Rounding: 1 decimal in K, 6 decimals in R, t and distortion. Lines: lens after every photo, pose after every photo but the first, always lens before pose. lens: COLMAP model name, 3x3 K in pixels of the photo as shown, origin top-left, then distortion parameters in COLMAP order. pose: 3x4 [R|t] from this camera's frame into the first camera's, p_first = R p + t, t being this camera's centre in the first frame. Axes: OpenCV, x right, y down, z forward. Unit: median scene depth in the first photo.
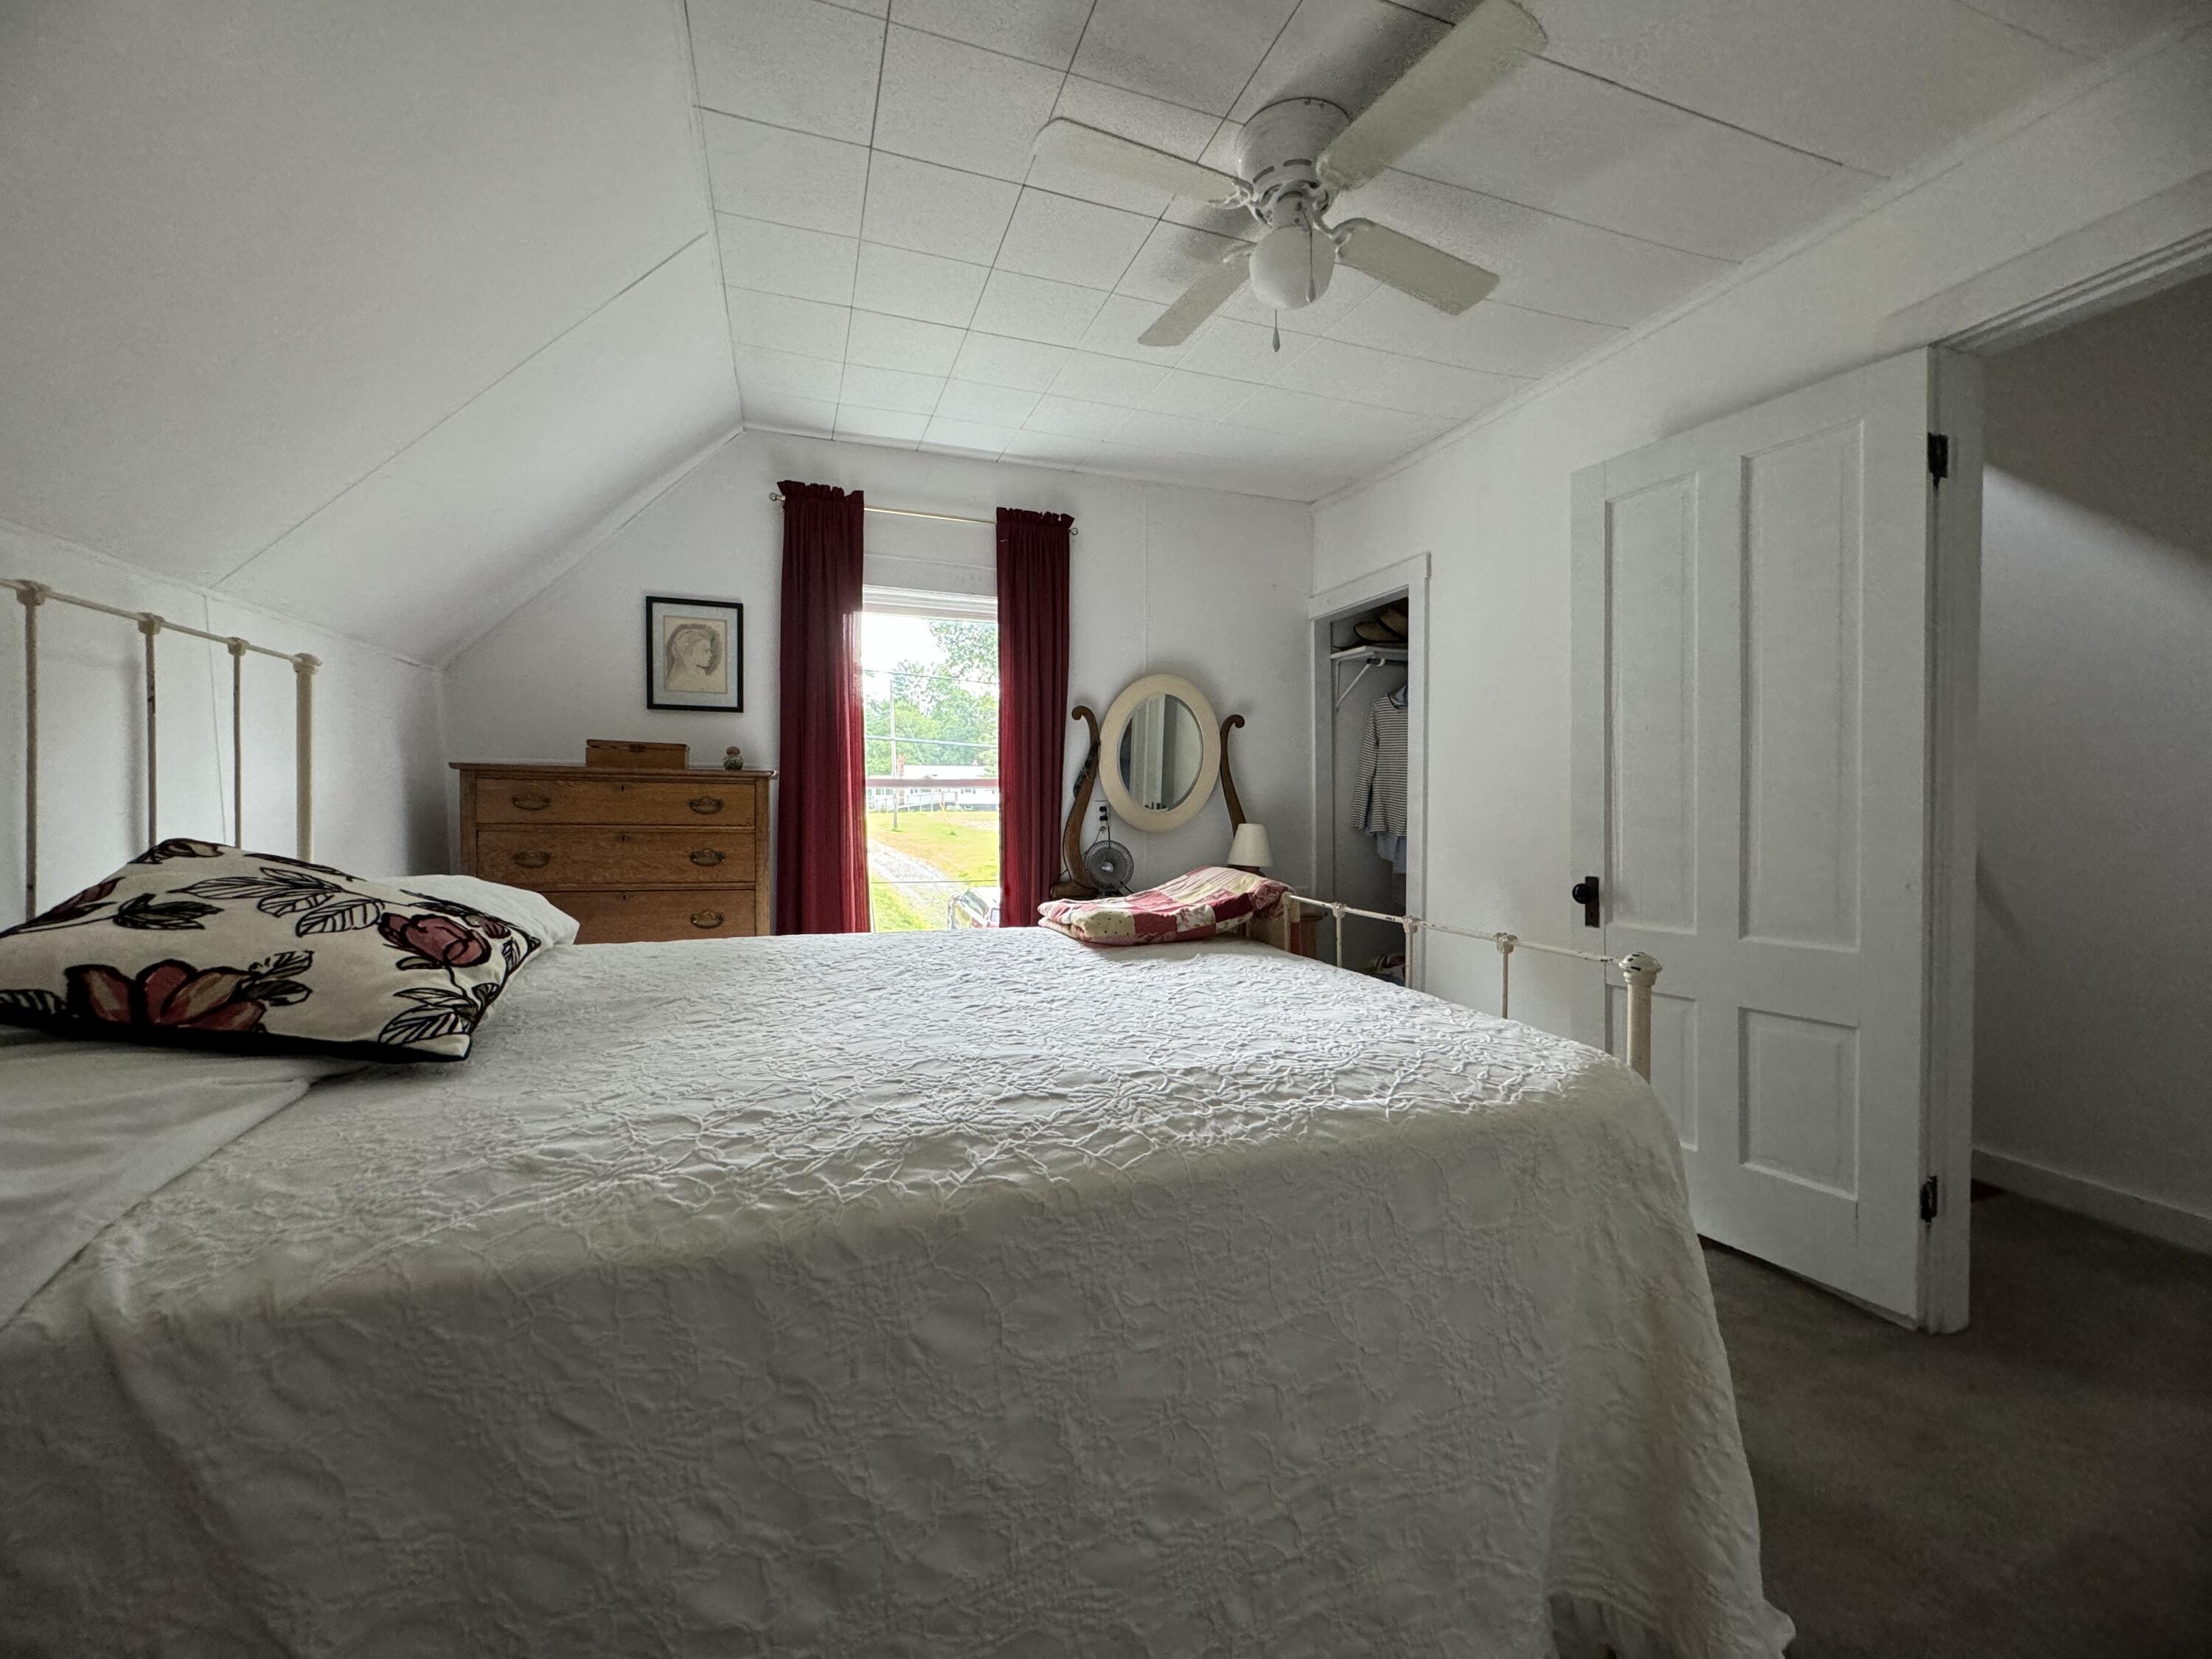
lens RADIAL K [[884.1, 0, 1104.8], [0, 884.1, 834.0], [0, 0, 1]] dist [0.002443, 0.000395]
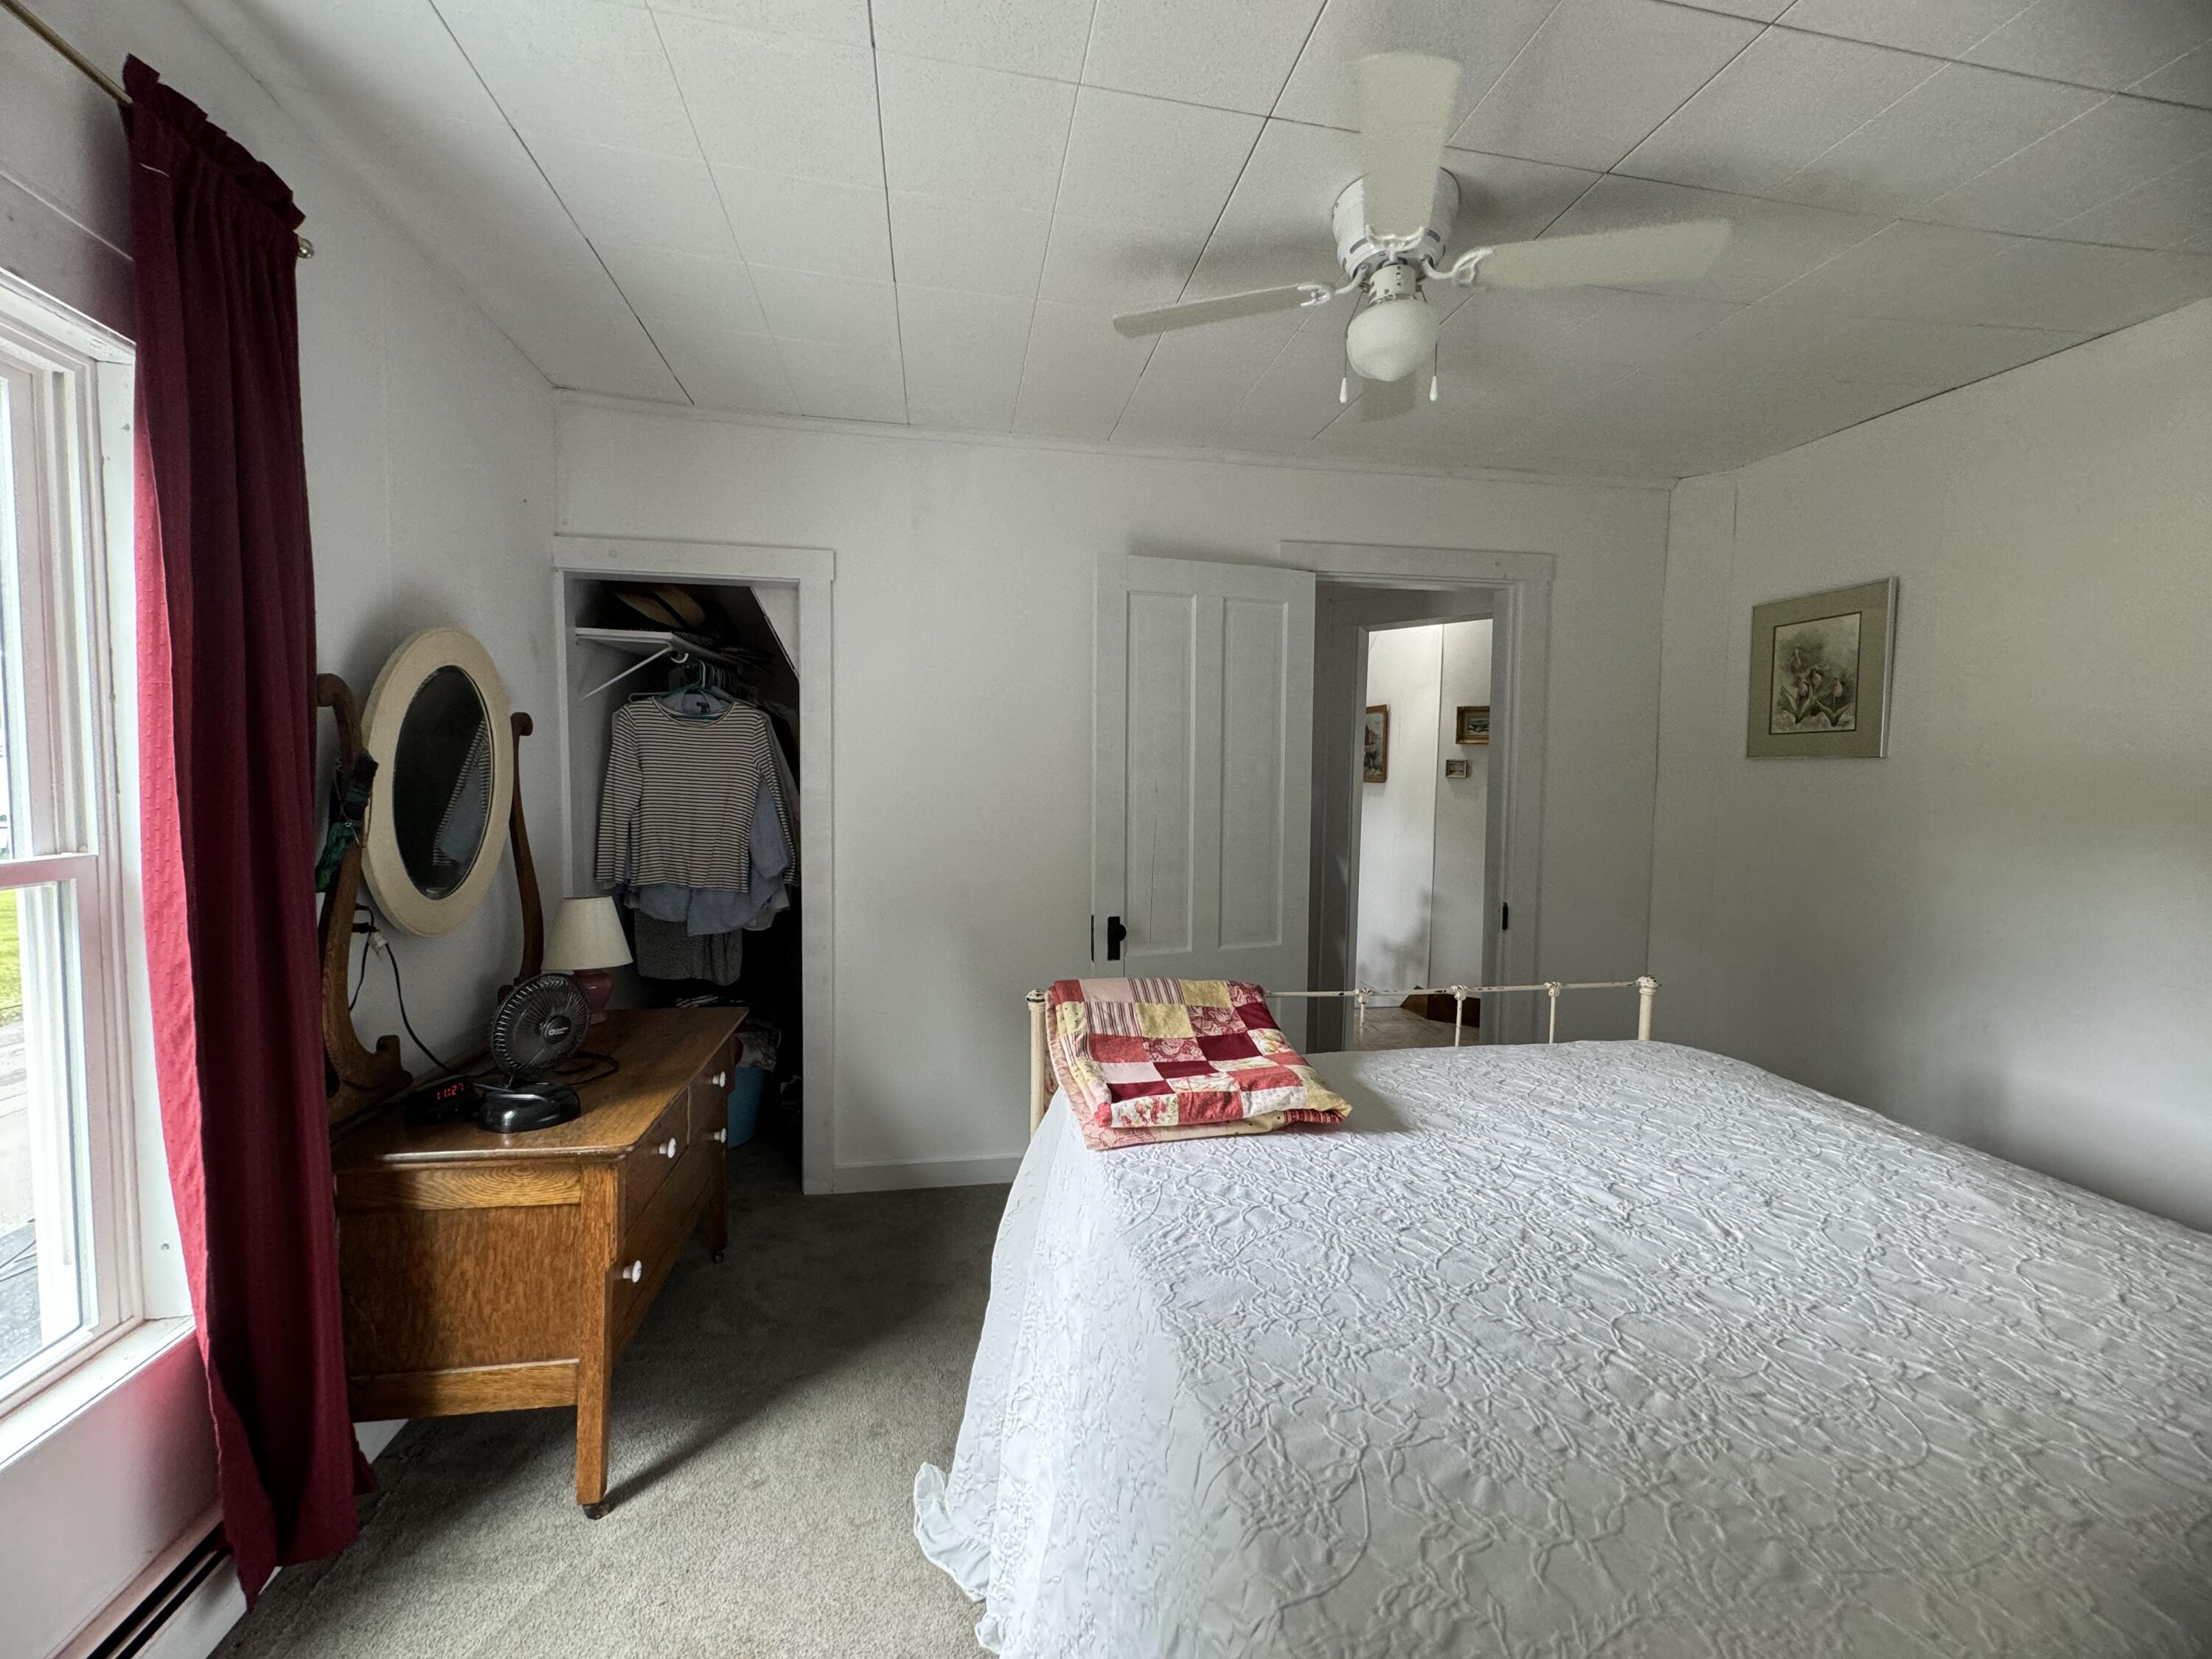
lens RADIAL K [[884.1, 0, 1104.8], [0, 884.1, 834.0], [0, 0, 1]] dist [0.002443, 0.000395]
pose [[0.178082, -0.043838, 0.983039, -0.571006], [0.022190, 0.998932, 0.040527, -0.105299], [-0.983765, 0.014596, 0.178865, 0.808749]]
